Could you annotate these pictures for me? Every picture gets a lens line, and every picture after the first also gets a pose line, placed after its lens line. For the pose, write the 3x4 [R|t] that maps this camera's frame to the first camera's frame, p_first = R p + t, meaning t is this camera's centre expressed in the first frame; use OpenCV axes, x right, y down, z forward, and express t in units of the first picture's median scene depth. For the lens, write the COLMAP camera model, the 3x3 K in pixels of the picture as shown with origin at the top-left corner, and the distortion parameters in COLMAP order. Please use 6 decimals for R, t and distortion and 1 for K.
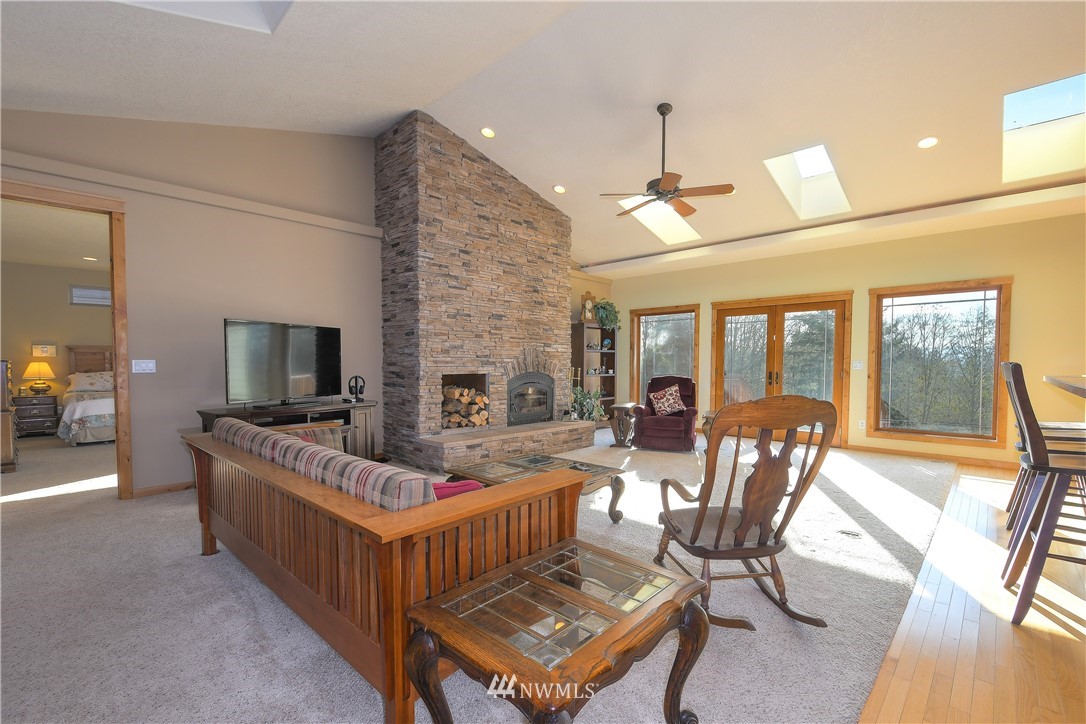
lens RADIAL K [[481.5, 0, 551.8], [0, 481.5, 387.3], [0, 0, 1]] dist [-0.002220, -0.002329]
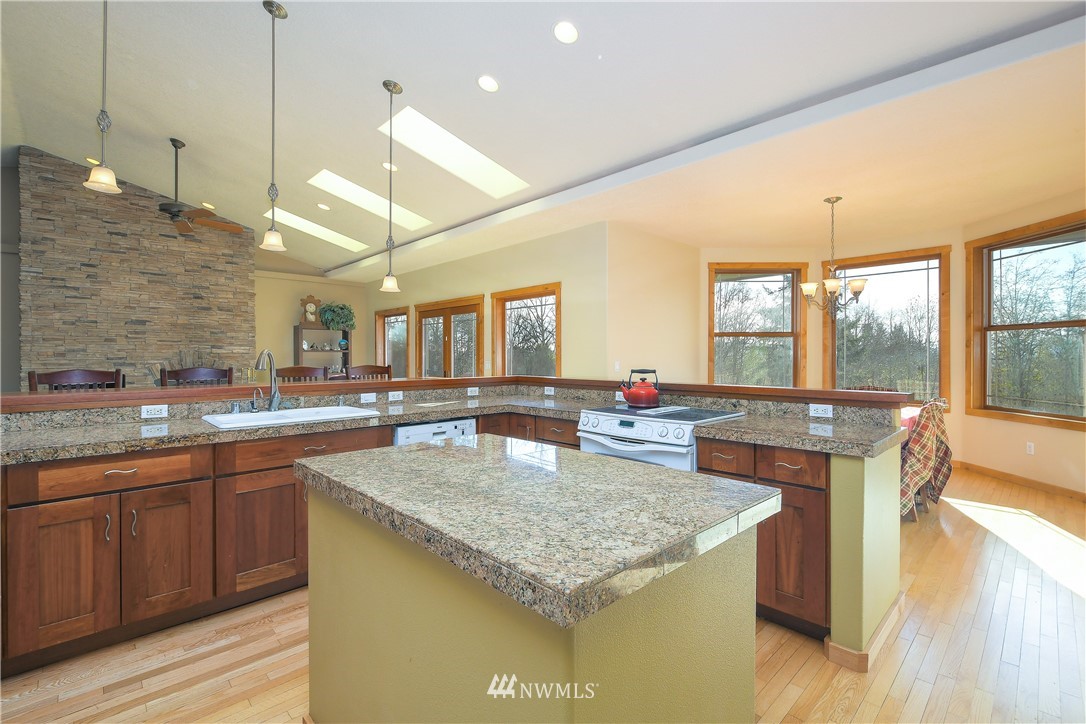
lens RADIAL K [[481.5, 0, 535.2], [0, 481.5, 358.7], [0, 0, 1]] dist [-0.002220, -0.002329]
pose [[0.996985, 0.000854, -0.077584, 0.841478], [-0.004324, 0.998997, -0.044560, -0.017843], [0.077469, 0.044761, 0.995989, -0.016108]]
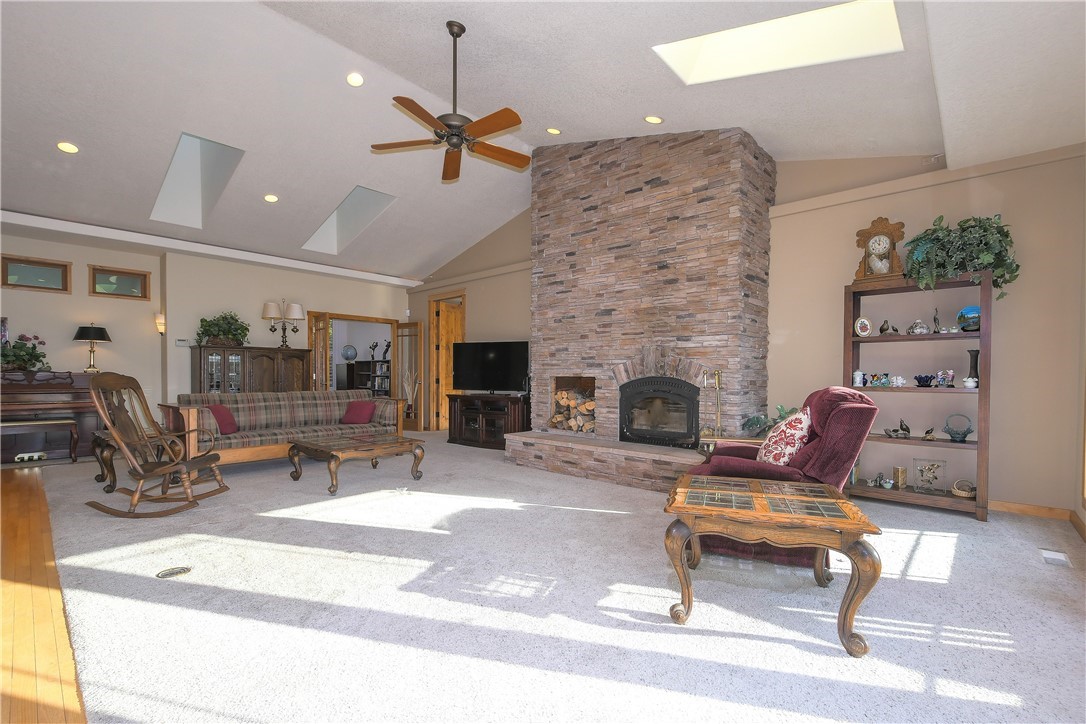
lens RADIAL K [[481.5, 0, 537.4], [0, 481.5, 391.2], [0, 0, 1]] dist [-0.002220, -0.002329]
pose [[-0.003978, 0.030200, -0.999536, 0.740325], [-0.058498, 0.997825, 0.030381, -0.021574], [0.998280, 0.058591, -0.002202, 0.852858]]
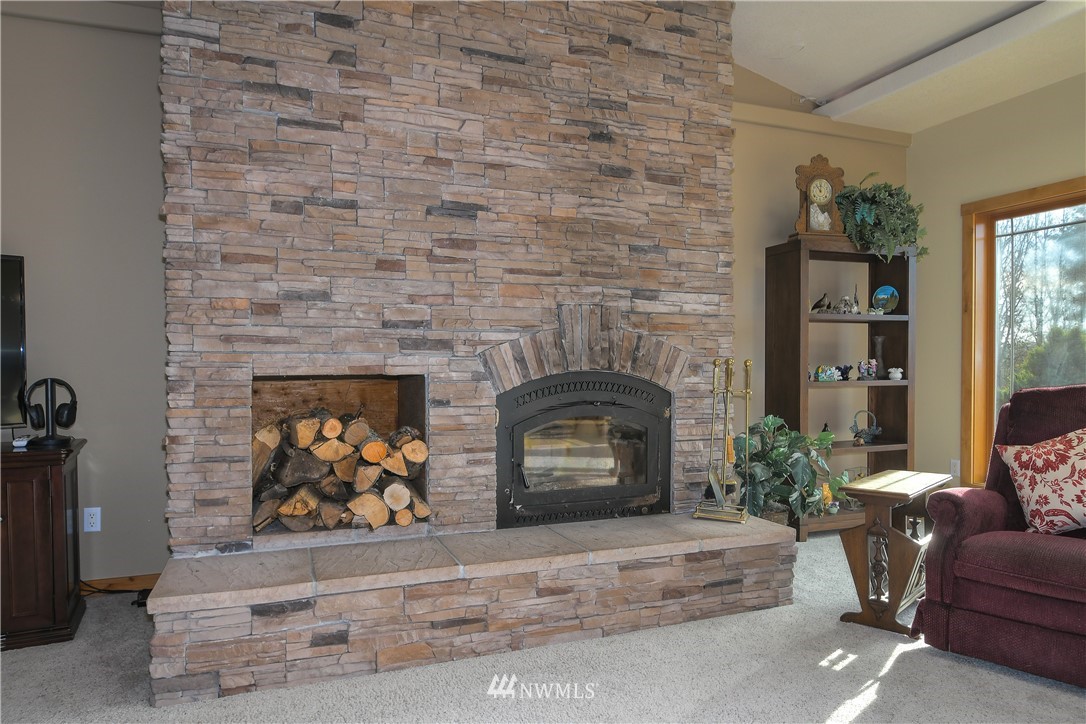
lens RADIAL K [[692.5, 0, 541.7], [0, 692.5, 383.2], [0, 0, 1]] dist [-0.003877, -0.006233]
pose [[0.899054, 0.006651, -0.437788, 0.151624], [-0.018409, 0.999575, -0.022619, -0.012096], [0.437451, 0.028394, 0.898794, 0.563482]]
